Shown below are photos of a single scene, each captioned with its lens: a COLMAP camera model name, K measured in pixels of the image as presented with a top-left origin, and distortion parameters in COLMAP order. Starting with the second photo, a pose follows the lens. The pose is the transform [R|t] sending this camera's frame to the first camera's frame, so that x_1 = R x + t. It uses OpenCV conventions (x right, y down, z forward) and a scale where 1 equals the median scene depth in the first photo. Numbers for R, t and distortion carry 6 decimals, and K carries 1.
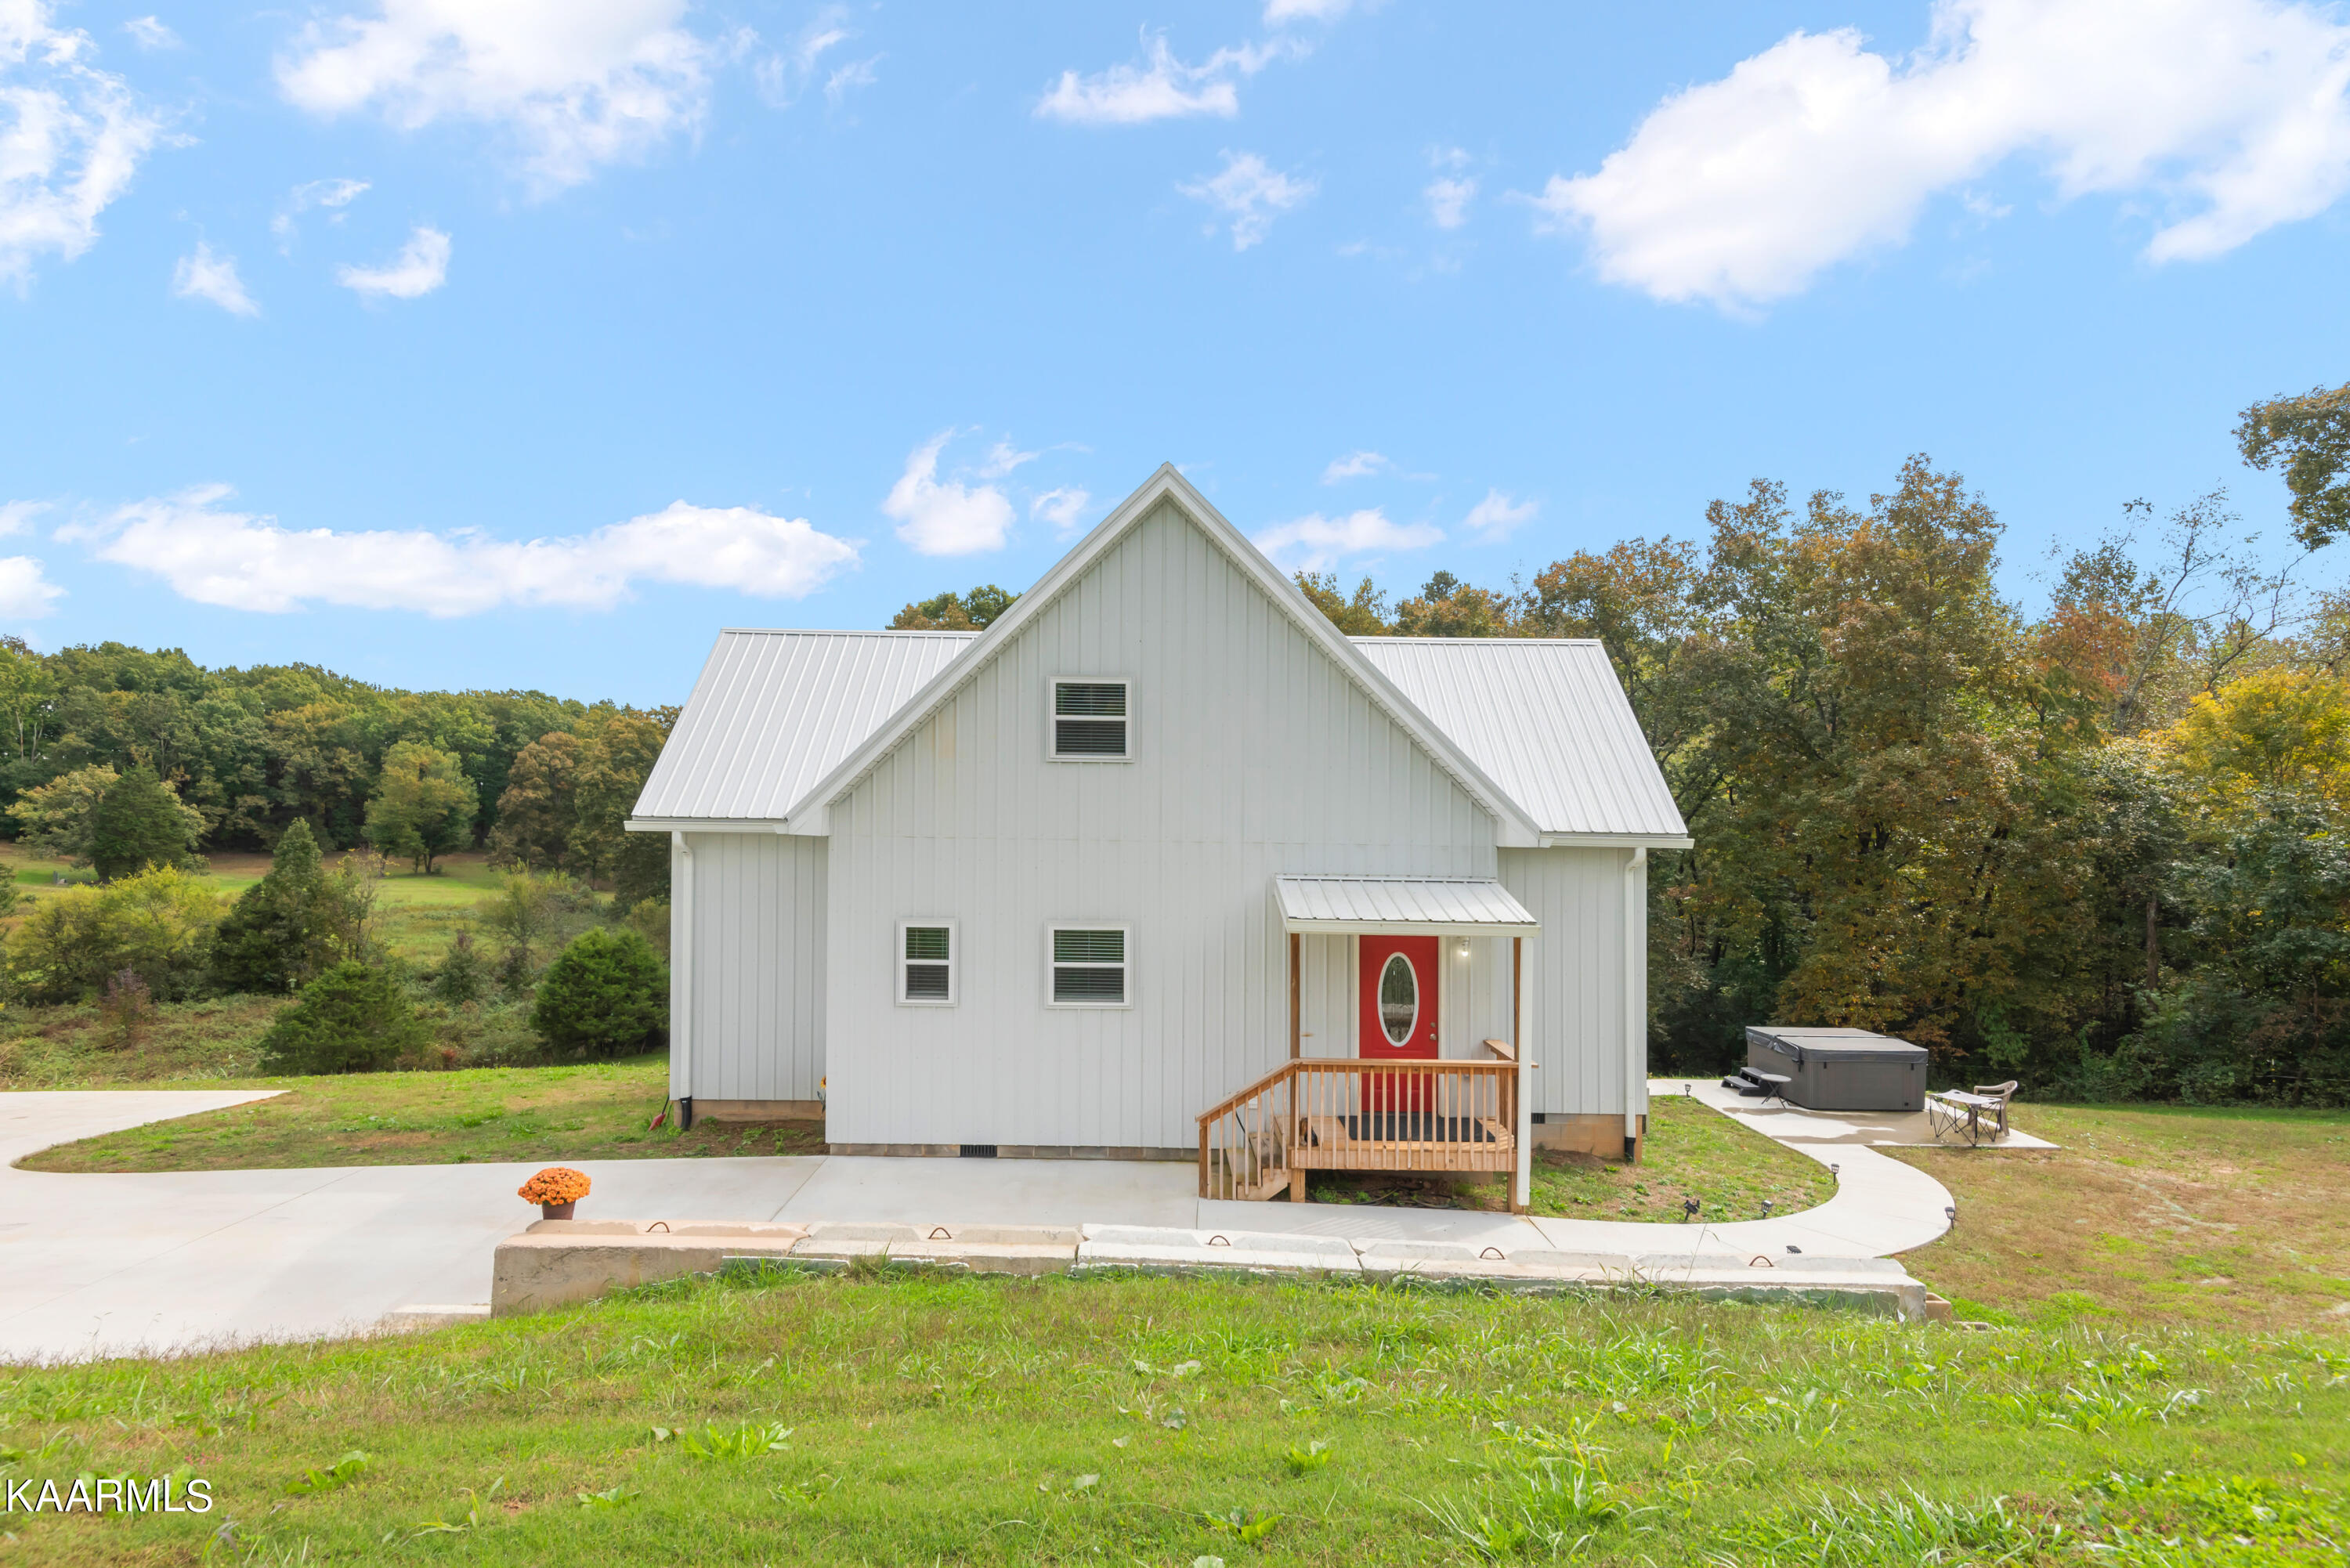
lens RADIAL K [[1171.6, 0, 1136.8], [0, 1171.6, 801.5], [0, 0, 1]] dist [0.012631, -0.000757]
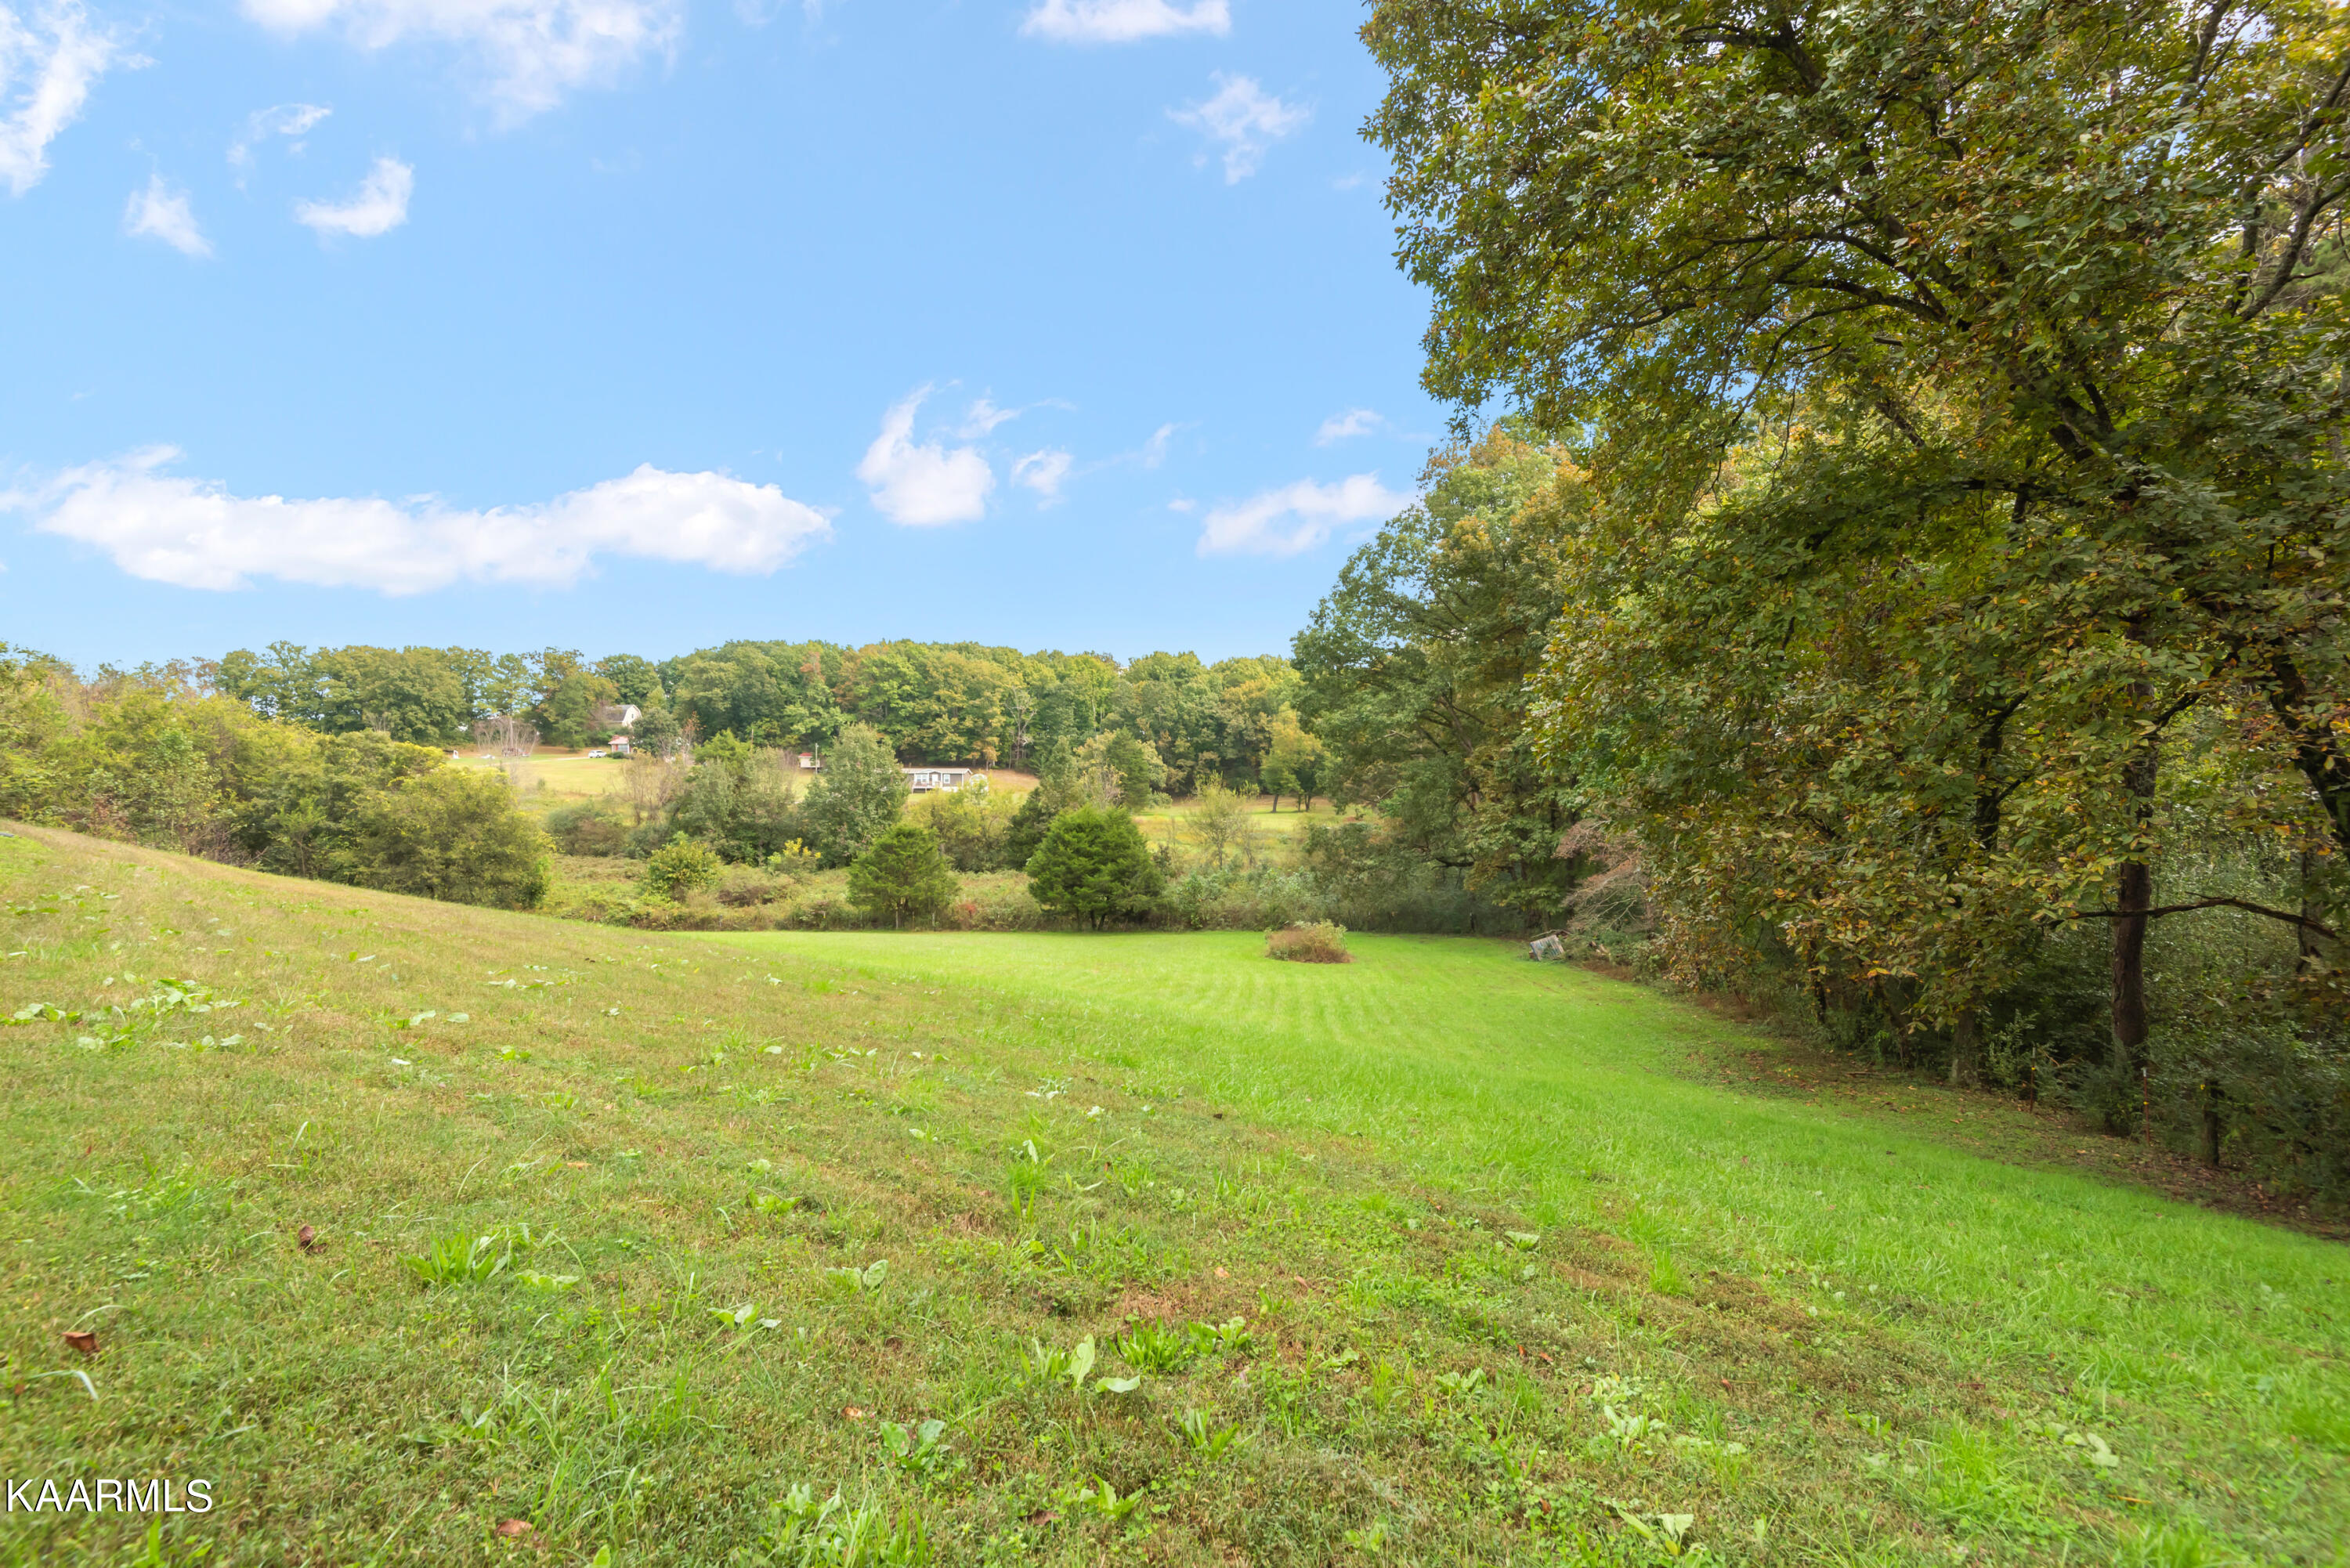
lens RADIAL K [[1063.7, 0, 1151.5], [0, 1063.7, 788.4], [0, 0, 1]] dist [0.015205, -0.000268]
pose [[0.674196, -0.006165, -0.738527, 0.495075], [0.012672, 0.999915, 0.003220, 0.169024], [0.738444, -0.011530, 0.674216, 0.764518]]
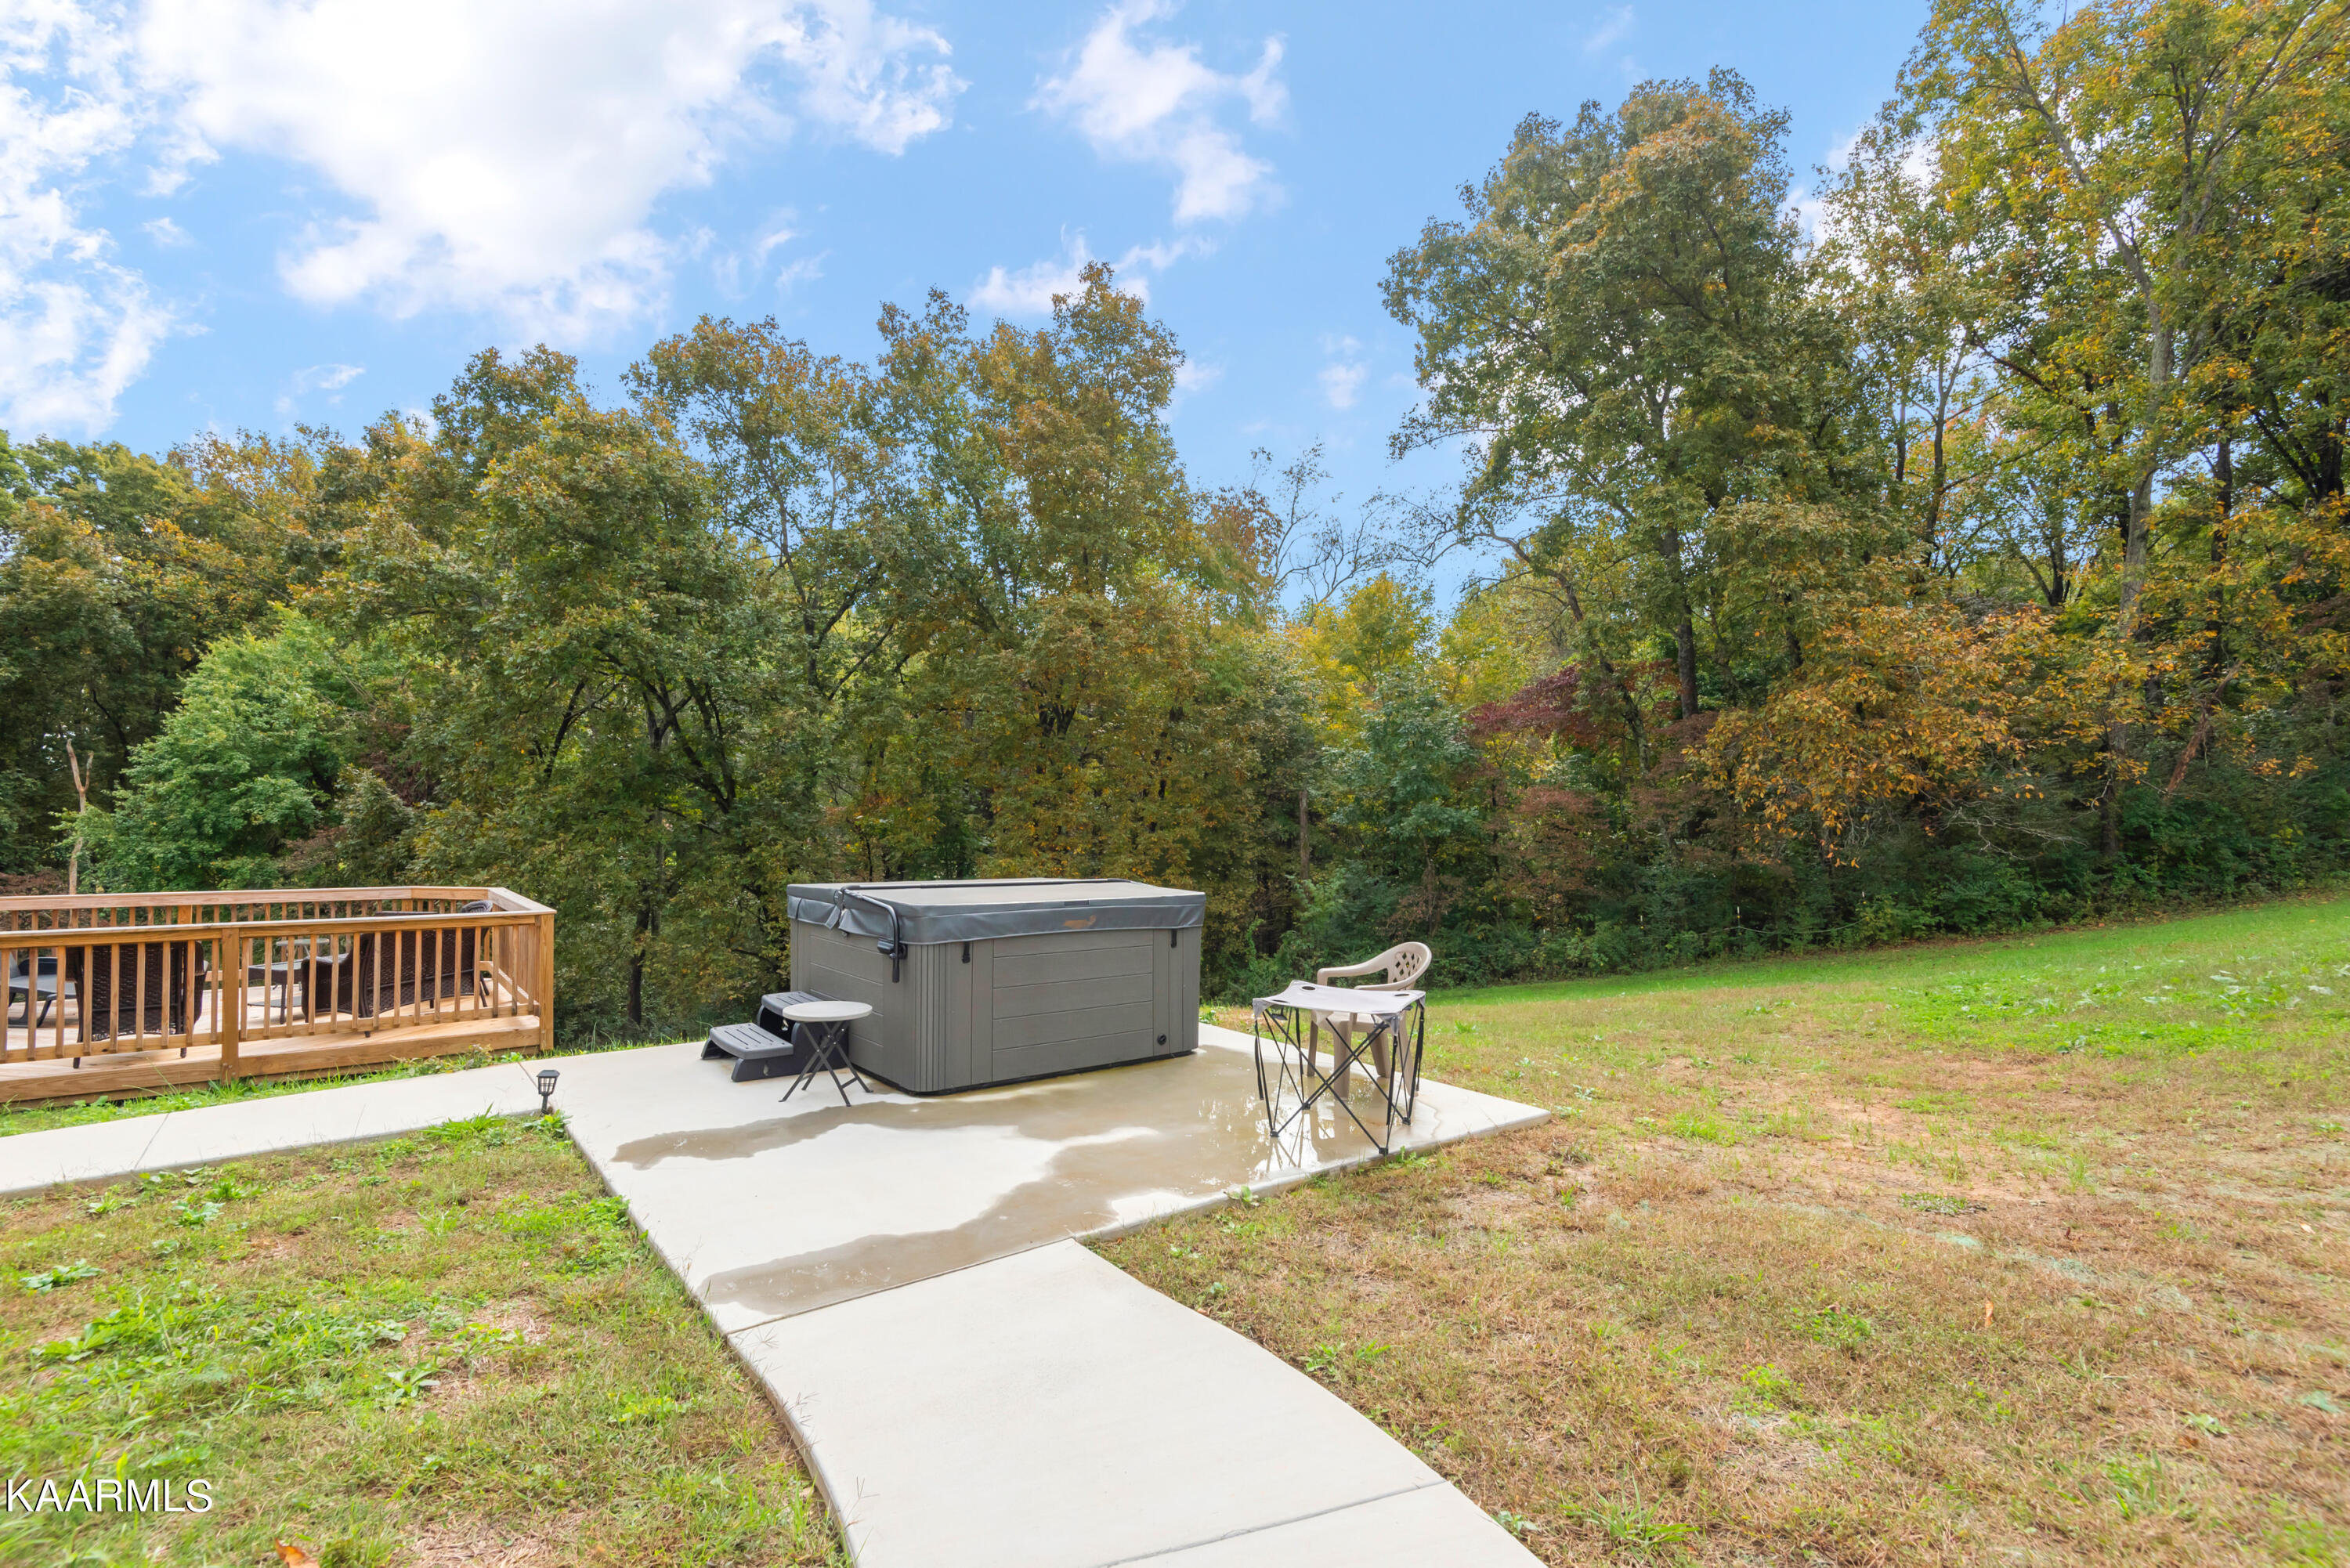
lens RADIAL K [[1072.6, 0, 1160.2], [0, 1072.6, 815.8], [0, 0, 1]] dist [0.011126, -0.006184]
pose [[0.786498, 0.002261, 0.617589, 0.223753], [-0.011197, 0.999881, 0.010599, 0.091569], [-0.617491, -0.015251, 0.786430, 0.370092]]
